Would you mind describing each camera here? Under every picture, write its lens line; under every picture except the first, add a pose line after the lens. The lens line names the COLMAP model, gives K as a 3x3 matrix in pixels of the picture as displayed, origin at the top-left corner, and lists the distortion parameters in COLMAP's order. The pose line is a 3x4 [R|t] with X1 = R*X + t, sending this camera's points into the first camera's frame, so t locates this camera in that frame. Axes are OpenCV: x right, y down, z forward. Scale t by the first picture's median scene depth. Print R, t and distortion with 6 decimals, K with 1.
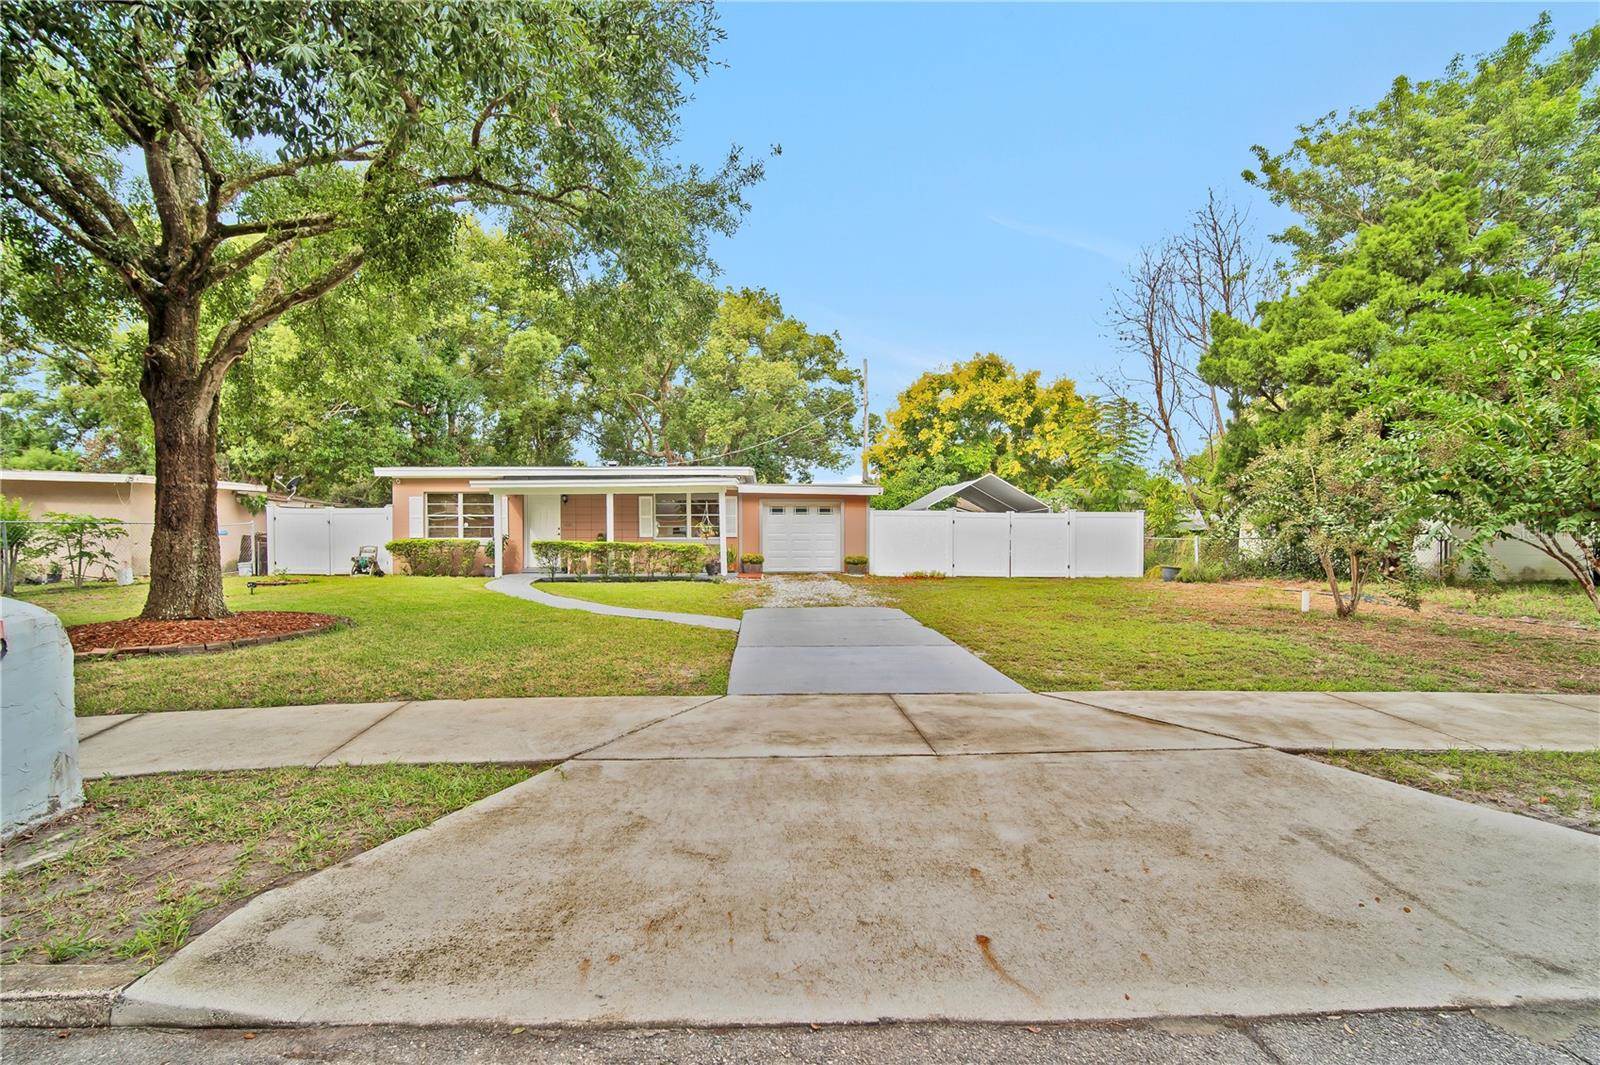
lens RADIAL K [[722.5, 0, 788.7], [0, 722.5, 538.5], [0, 0, 1]] dist [-0.009304, 0.001201]
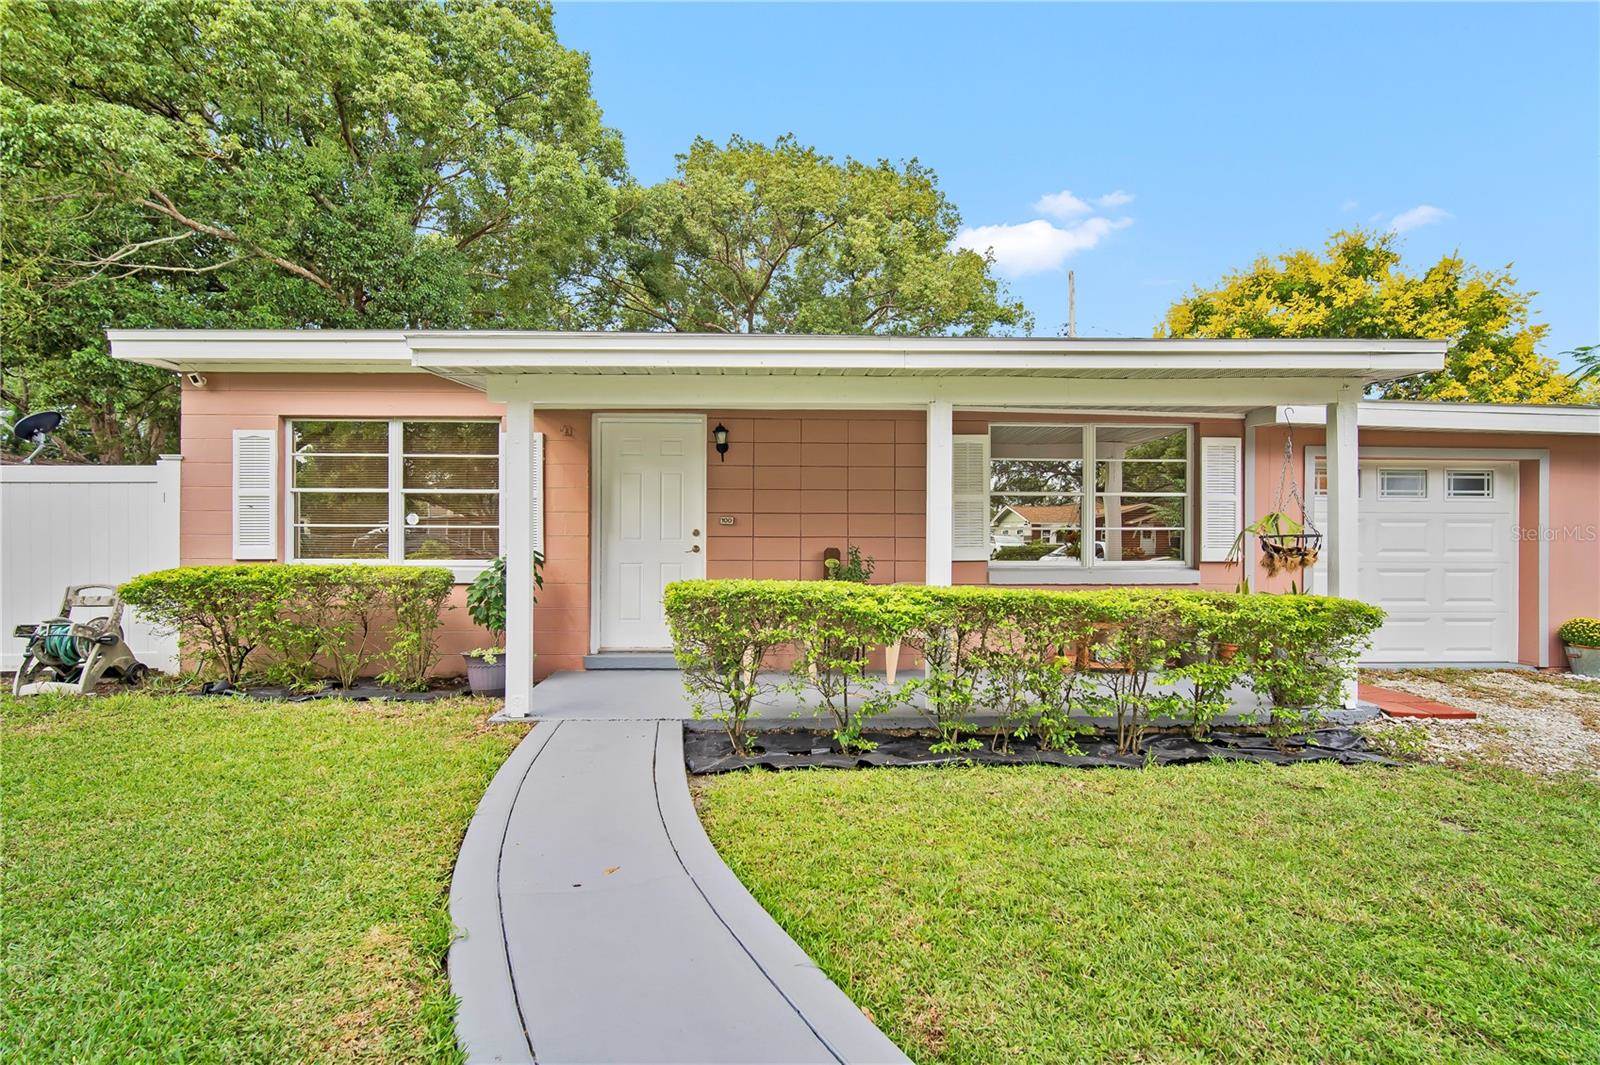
lens RADIAL K [[722.5, 0, 788.7], [0, 722.5, 538.5], [0, 0, 1]] dist [-0.009304, 0.001201]
pose [[0.999954, 0.006092, 0.007355, -0.284046], [-0.006064, 0.999974, -0.003873, -0.010112], [-0.007378, 0.003828, 0.999965, 0.682562]]
